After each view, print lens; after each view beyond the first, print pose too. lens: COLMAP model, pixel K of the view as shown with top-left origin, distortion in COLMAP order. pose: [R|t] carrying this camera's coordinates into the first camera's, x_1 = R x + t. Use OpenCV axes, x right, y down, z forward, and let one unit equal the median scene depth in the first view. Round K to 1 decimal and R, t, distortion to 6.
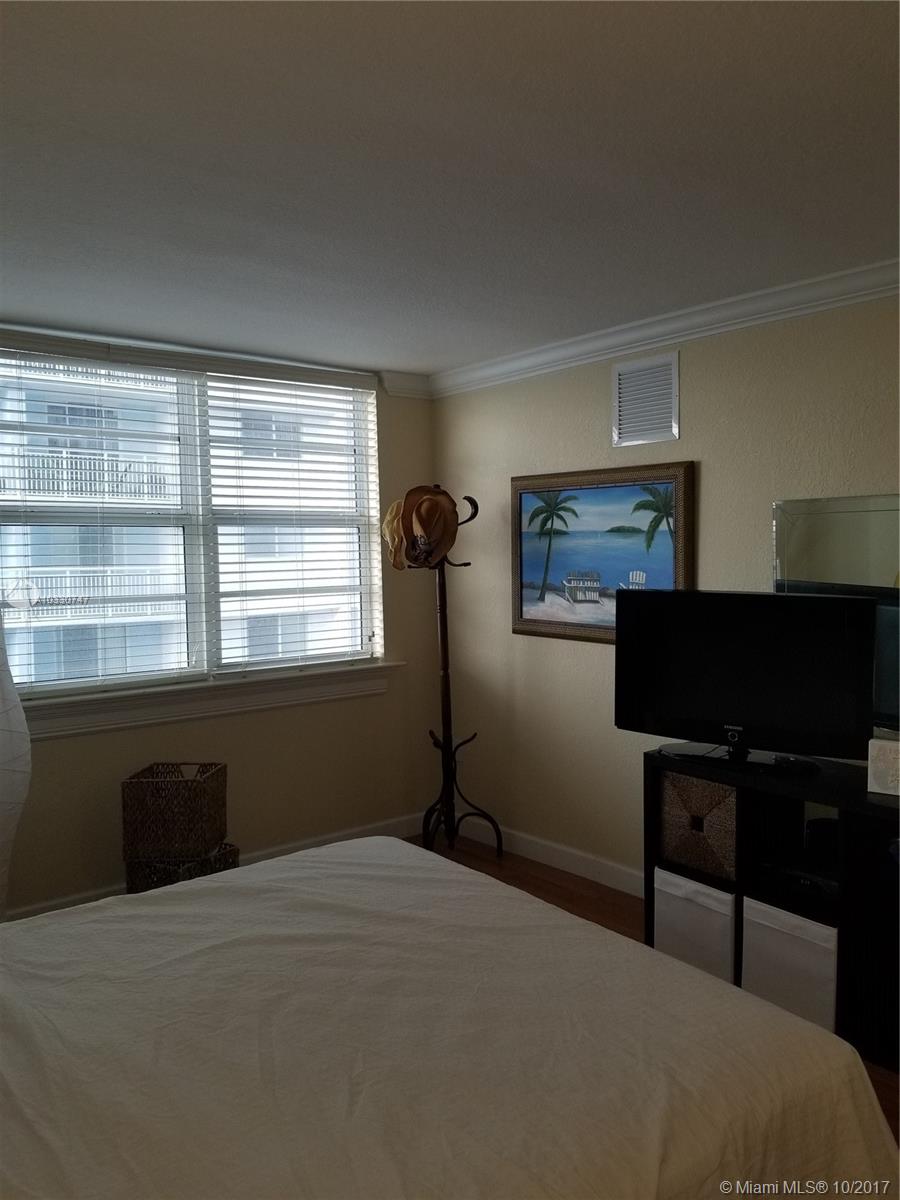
lens RADIAL K [[924.6, 0, 450.0], [0, 924.6, 600.0], [0, 0, 1]] dist [-0.002870, -0.004152]
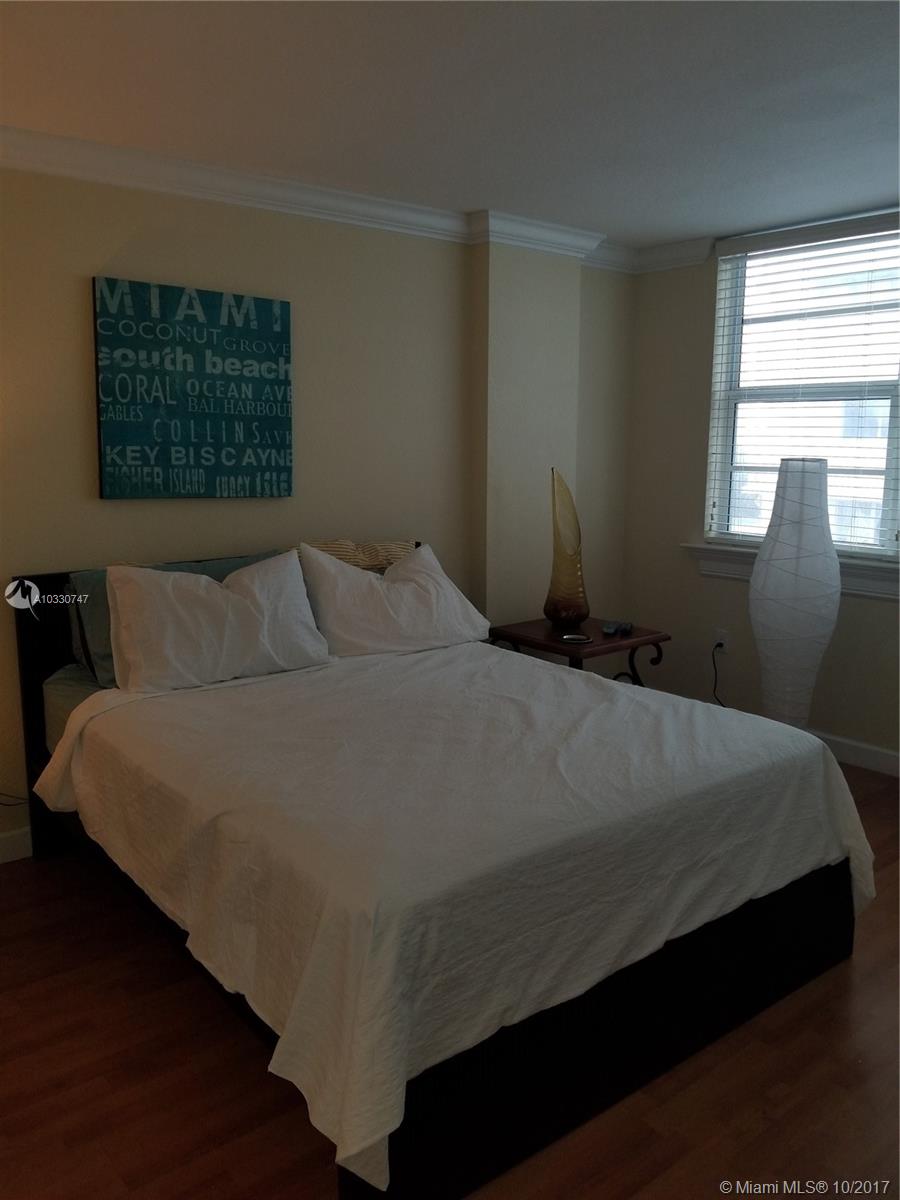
lens RADIAL K [[921.8, 0, 443.3], [0, 921.8, 599.4], [0, 0, 1]] dist [0.005789, -0.006339]
pose [[0.035033, 0.198259, -0.979523, 0.718198], [-0.064666, 0.978521, 0.195743, -0.034134], [0.997292, 0.056484, 0.047101, 0.519317]]
